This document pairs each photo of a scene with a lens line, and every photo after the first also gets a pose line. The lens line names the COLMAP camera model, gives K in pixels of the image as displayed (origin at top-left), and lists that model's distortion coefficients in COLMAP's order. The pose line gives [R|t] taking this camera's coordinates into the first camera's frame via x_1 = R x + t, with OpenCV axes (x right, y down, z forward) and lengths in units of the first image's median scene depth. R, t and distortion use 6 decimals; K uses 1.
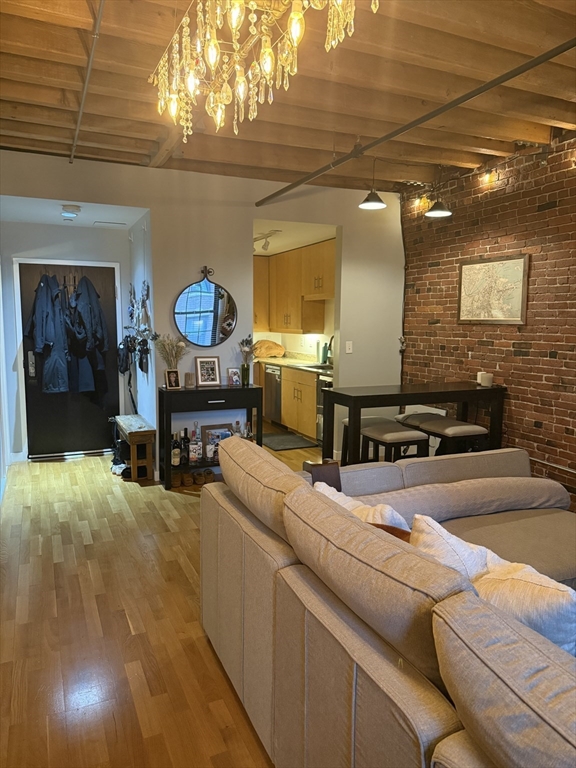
lens RADIAL K [[544.3, 0, 286.9], [0, 544.3, 389.5], [0, 0, 1]] dist [0.036967, -0.045008]
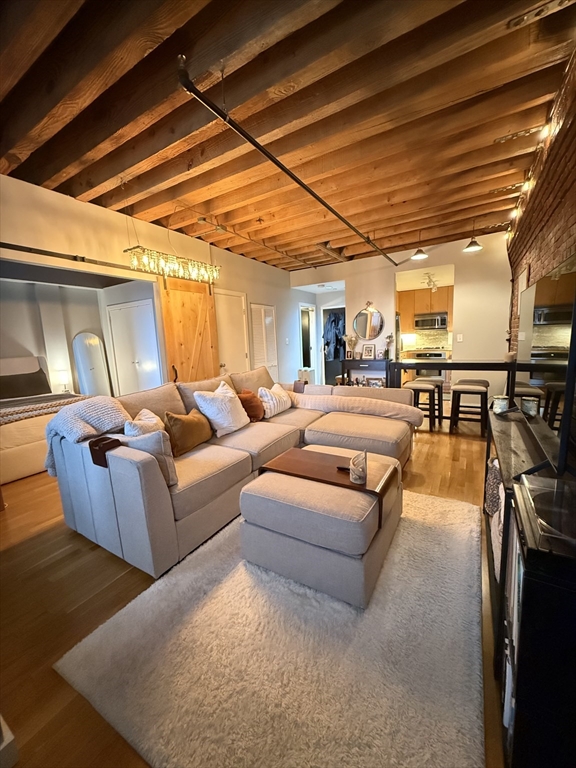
lens RADIAL K [[308.1, 0, 288.9], [0, 308.1, 384.2], [0, 0, 1]] dist [-0.003236, 0.000753]
pose [[0.576135, 0.085249, -0.812897, 0.715109], [-0.052556, 0.996352, 0.067239, 0.029870], [0.815663, 0.003984, 0.578514, 0.060624]]
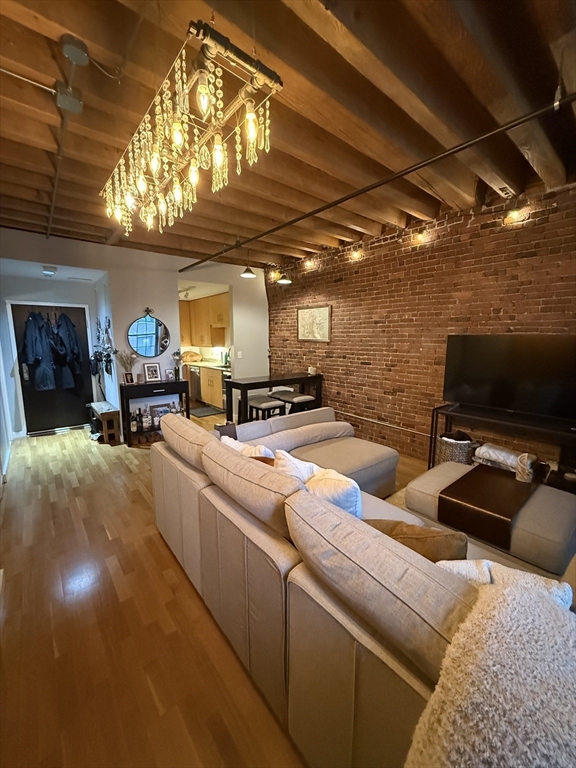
lens RADIAL K [[308.1, 0, 292.4], [0, 308.1, 382.5], [0, 0, 1]] dist [-0.003236, 0.000753]
pose [[0.962401, -0.047570, 0.267436, 0.011265], [0.040717, 0.998686, 0.031116, -0.015999], [-0.268564, -0.019057, 0.963073, -0.006810]]
